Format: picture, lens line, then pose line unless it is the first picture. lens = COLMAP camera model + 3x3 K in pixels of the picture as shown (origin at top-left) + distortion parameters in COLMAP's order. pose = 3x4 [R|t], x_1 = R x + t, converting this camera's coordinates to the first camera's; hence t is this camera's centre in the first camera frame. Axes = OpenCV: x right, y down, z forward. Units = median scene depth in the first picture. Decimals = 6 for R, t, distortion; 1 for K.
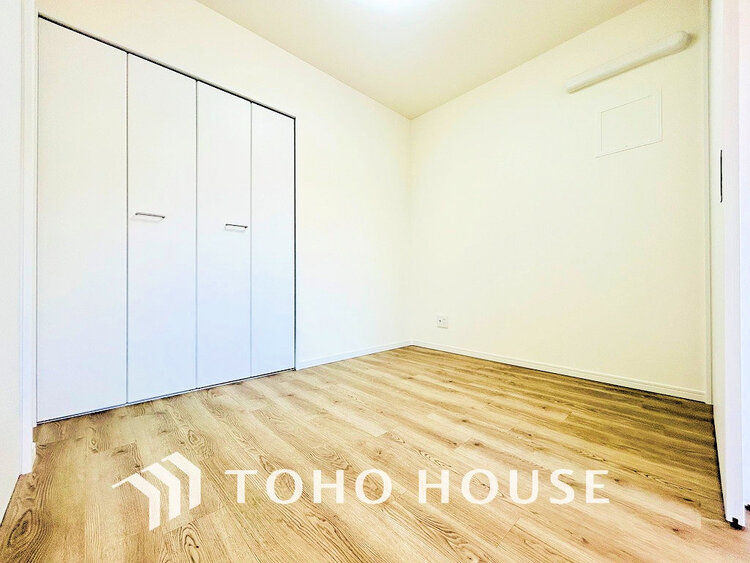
lens RADIAL K [[302.3, 0, 374.3], [0, 302.3, 279.5], [0, 0, 1]] dist [-0.003778, 0.000676]
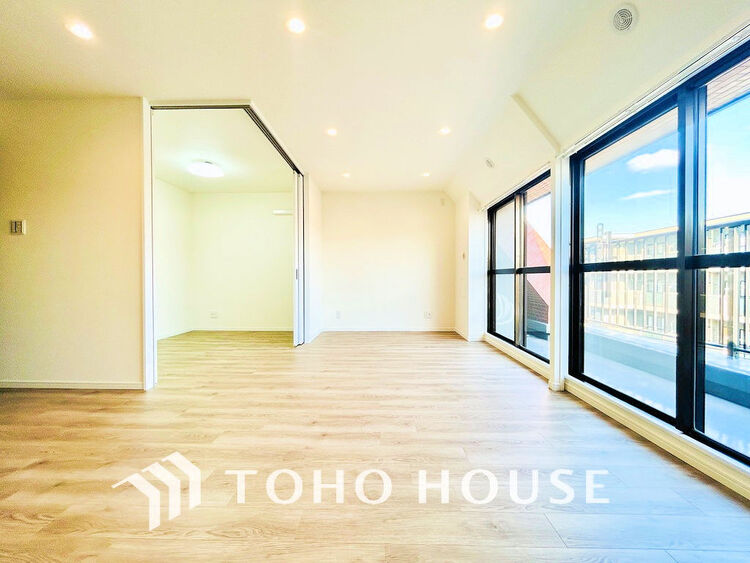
lens RADIAL K [[302.3, 0, 374.3], [0, 302.3, 281.9], [0, 0, 1]] dist [-0.003778, 0.000676]
pose [[0.699519, -0.009518, 0.714551, -0.846747], [-0.001958, 0.999882, 0.015235, -0.187234], [-0.714611, -0.012056, 0.699418, -2.063513]]
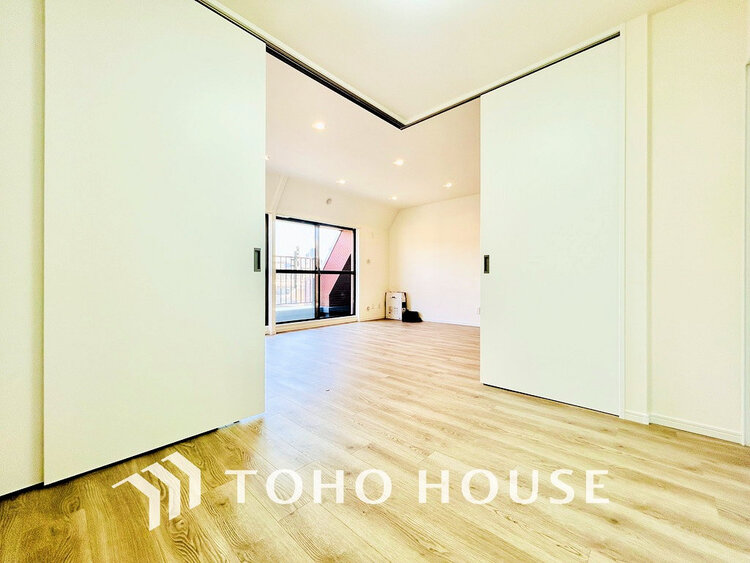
lens RADIAL K [[302.3, 0, 375.7], [0, 302.3, 281.0], [0, 0, 1]] dist [-0.003778, 0.000676]
pose [[-0.997452, 0.002820, -0.071279, 0.287972], [0.003003, 0.999992, -0.002456, -0.111254], [0.071271, -0.002664, -0.997453, 1.967690]]
